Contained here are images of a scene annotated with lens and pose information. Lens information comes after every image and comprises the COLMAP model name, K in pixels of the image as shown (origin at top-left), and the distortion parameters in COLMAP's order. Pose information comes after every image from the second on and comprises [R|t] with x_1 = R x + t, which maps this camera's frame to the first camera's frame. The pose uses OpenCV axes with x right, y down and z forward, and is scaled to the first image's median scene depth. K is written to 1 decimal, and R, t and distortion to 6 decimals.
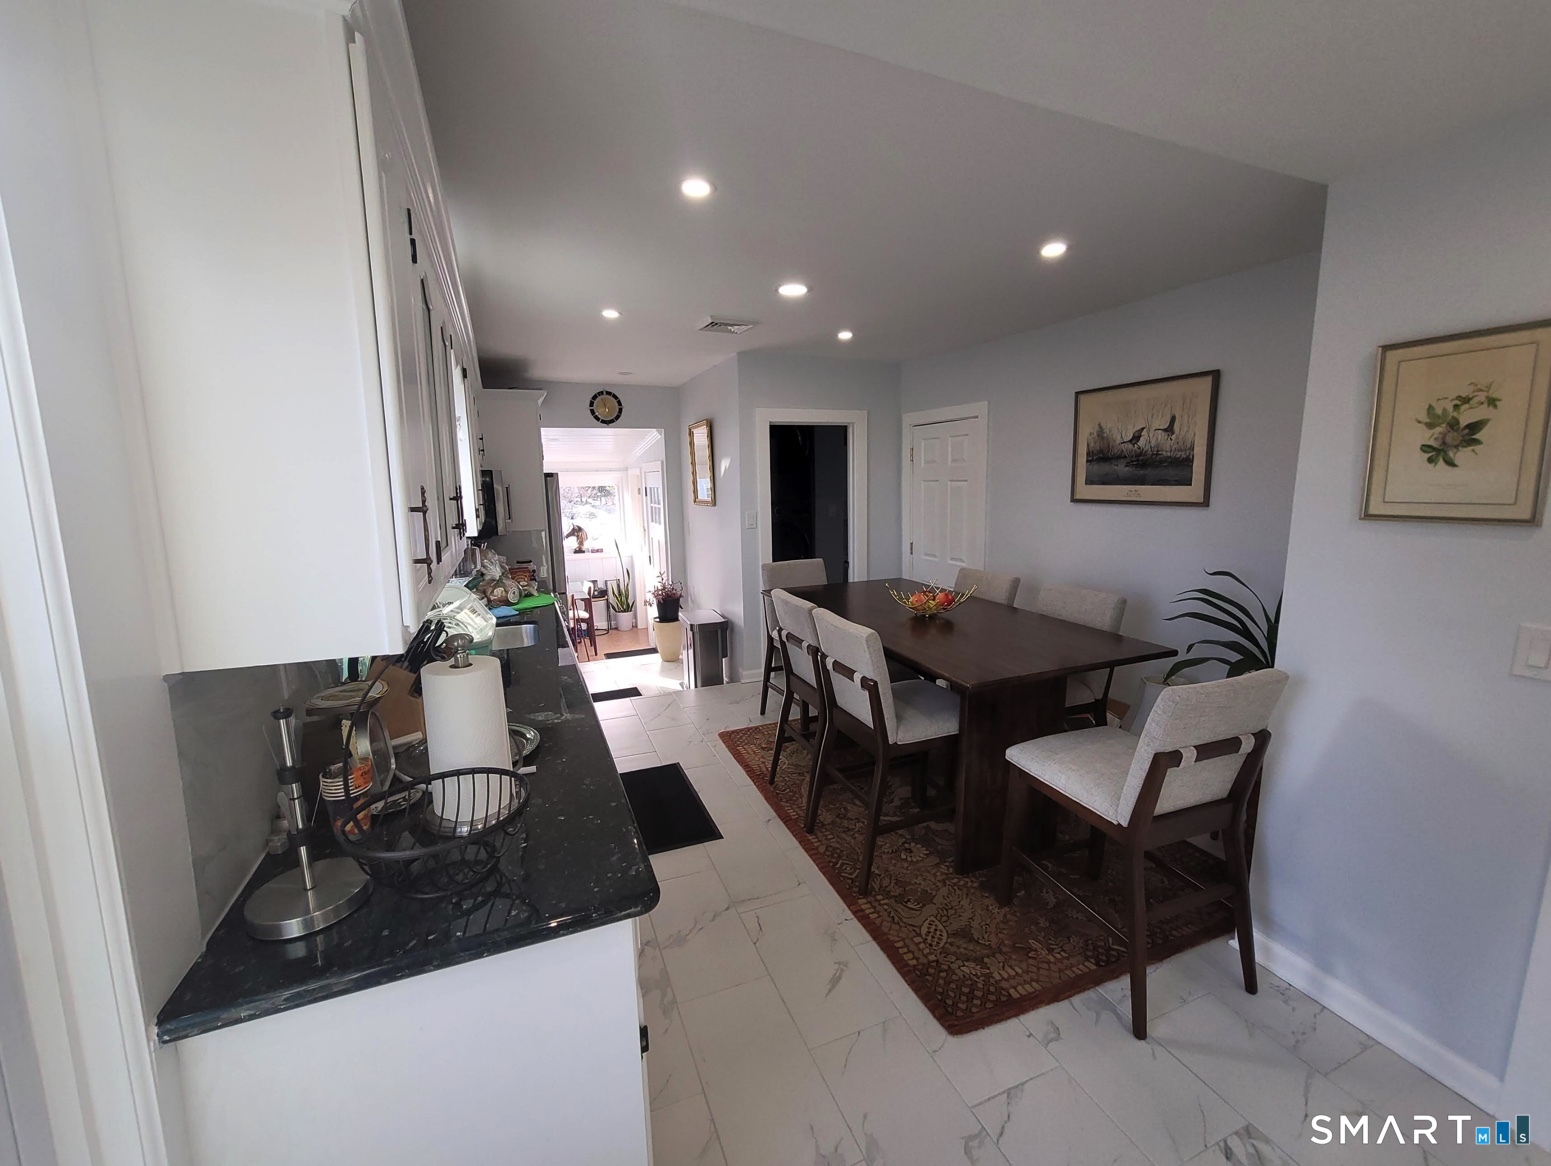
lens RADIAL K [[634.4, 0, 773.3], [0, 634.4, 578.4], [0, 0, 1]] dist [-0.000938, -0.000031]
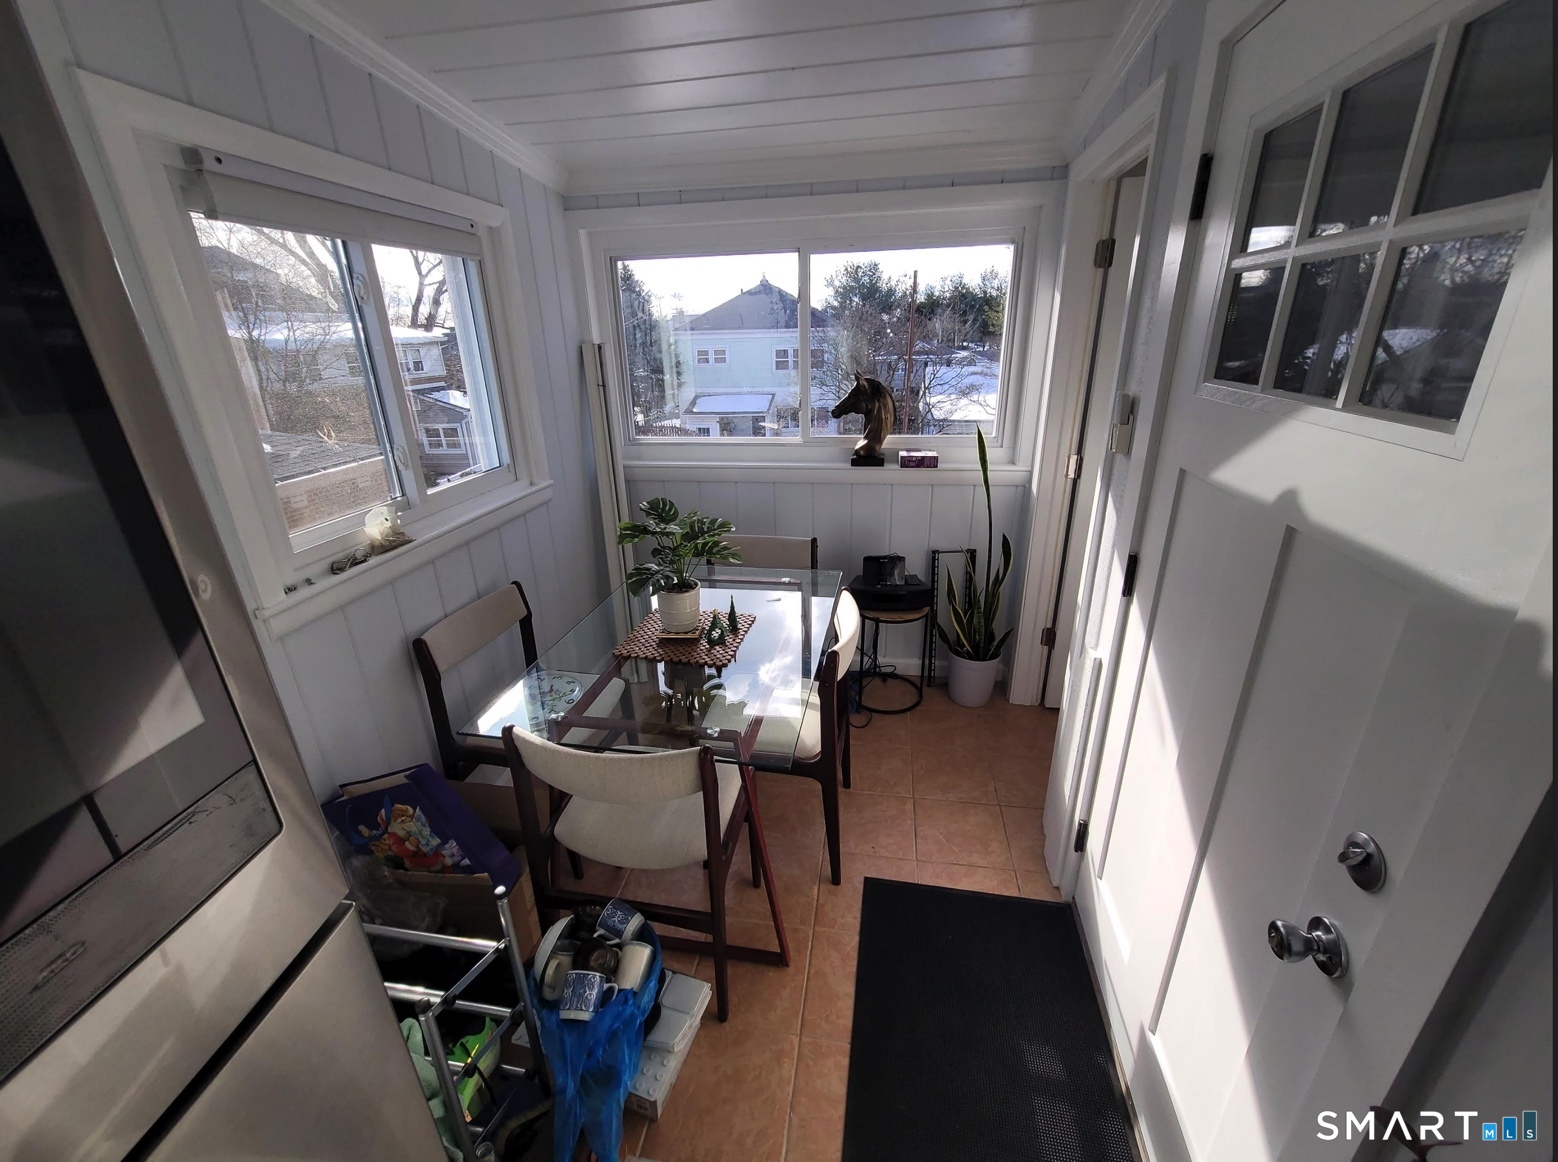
lens RADIAL K [[637.2, 0, 778.4], [0, 637.2, 576.6], [0, 0, 1]] dist [-0.000938, -0.000031]
pose [[0.838660, 0.191764, -0.509780, -0.158241], [-0.064385, 0.964312, 0.256822, -0.067014], [0.540836, -0.182564, 0.821077, 0.675829]]
